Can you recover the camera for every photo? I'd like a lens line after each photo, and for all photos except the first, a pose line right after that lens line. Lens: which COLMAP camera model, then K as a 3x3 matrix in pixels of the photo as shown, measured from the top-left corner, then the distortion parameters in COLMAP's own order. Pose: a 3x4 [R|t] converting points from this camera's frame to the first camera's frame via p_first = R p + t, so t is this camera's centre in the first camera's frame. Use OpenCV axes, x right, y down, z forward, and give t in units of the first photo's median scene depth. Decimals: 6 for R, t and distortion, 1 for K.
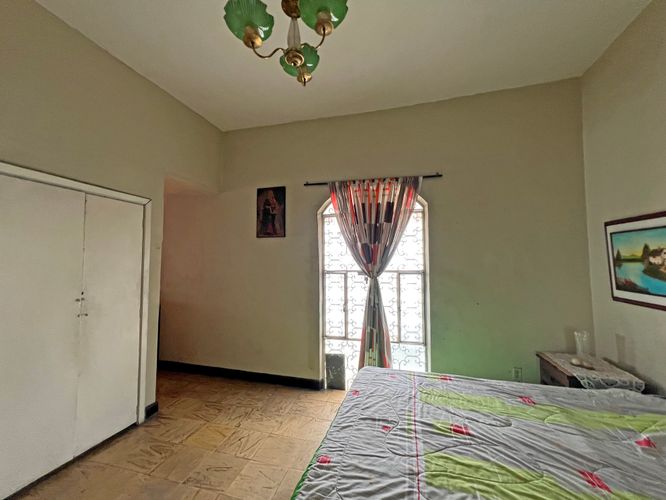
lens RADIAL K [[266.4, 0, 332.7], [0, 266.4, 248.2], [0, 0, 1]] dist [-0.001157, 0.000406]
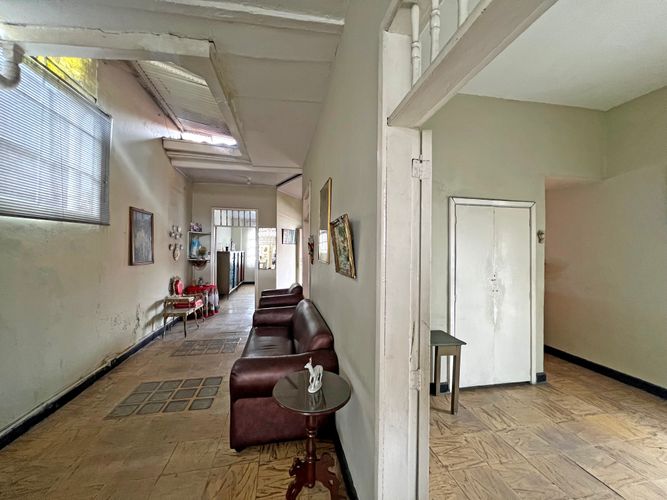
lens RADIAL K [[266.8, 0, 328.7], [0, 266.8, 249.7], [0, 0, 1]] dist [-0.001157, 0.000406]
pose [[0.445577, -0.003555, -0.895236, -0.028404], [0.040096, 0.999068, 0.015989, -0.027501], [0.894345, -0.043020, 0.445304, -0.376481]]
